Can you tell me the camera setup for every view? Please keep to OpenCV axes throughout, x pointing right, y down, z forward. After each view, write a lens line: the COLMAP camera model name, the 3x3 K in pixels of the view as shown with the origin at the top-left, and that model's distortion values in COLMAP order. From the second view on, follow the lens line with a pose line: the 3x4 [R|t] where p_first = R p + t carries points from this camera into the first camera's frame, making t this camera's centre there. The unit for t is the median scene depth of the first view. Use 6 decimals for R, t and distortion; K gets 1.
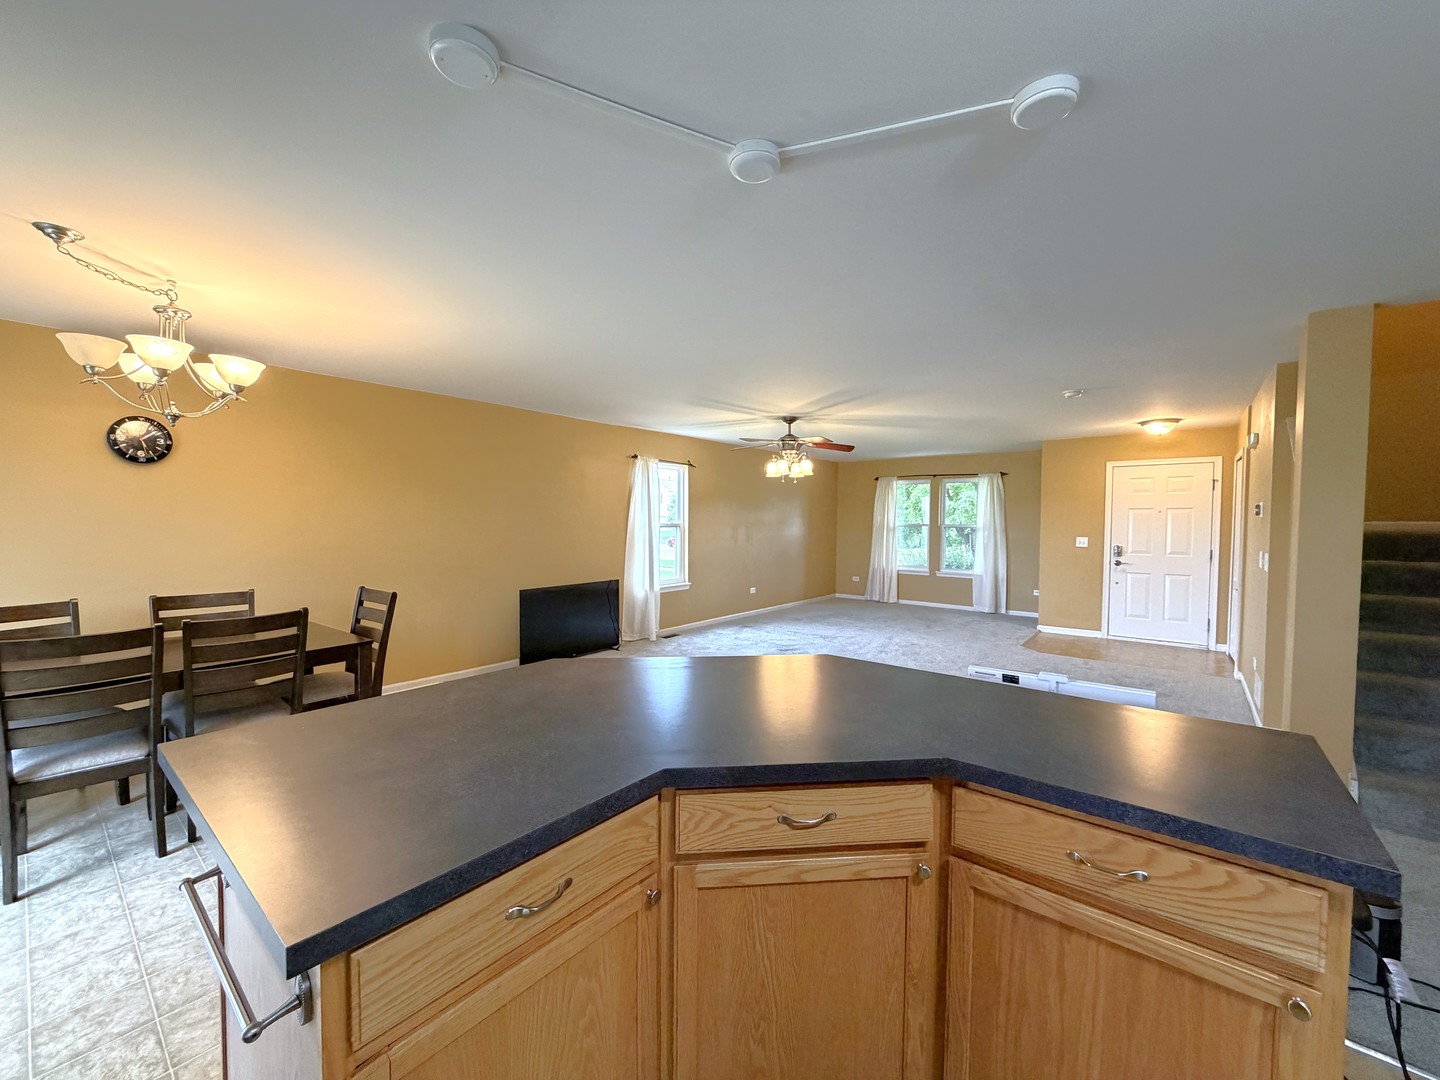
lens RADIAL K [[598.8, 0, 715.5], [0, 598.8, 538.1], [0, 0, 1]] dist [-0.003382, 0.000102]
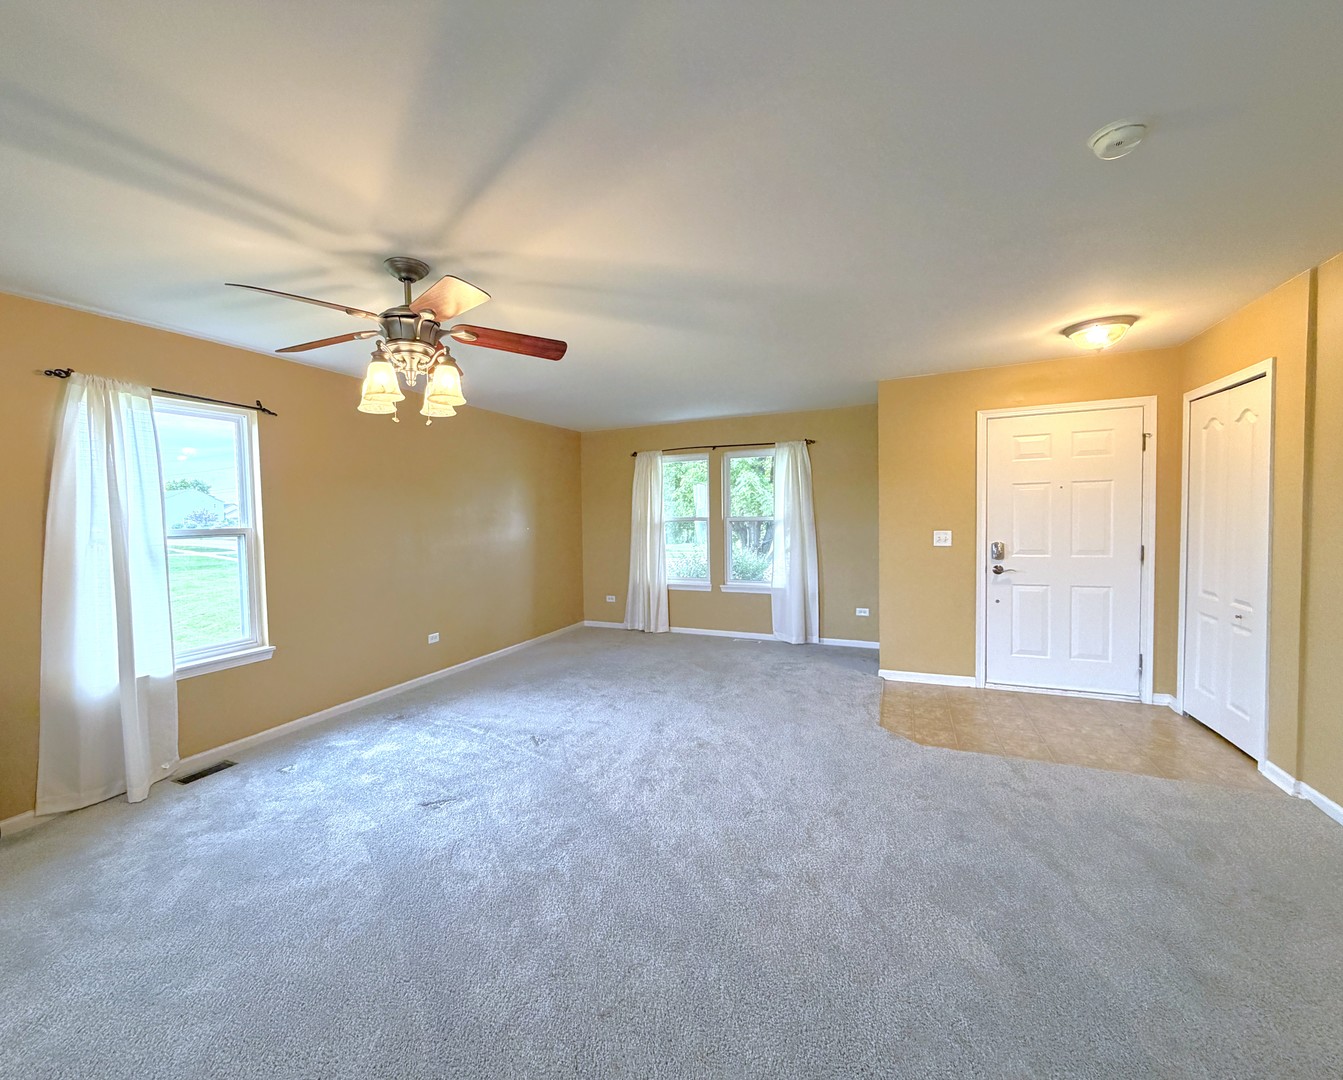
lens RADIAL K [[572.0, 0, 671.5], [0, 572.0, 540.0], [0, 0, 1]] dist [0.000304, 0.000007]
pose [[0.953467, -0.036921, 0.299228, 0.134041], [0.034385, 0.999314, 0.013737, -0.008905], [-0.299530, -0.002809, 0.954083, 0.439149]]
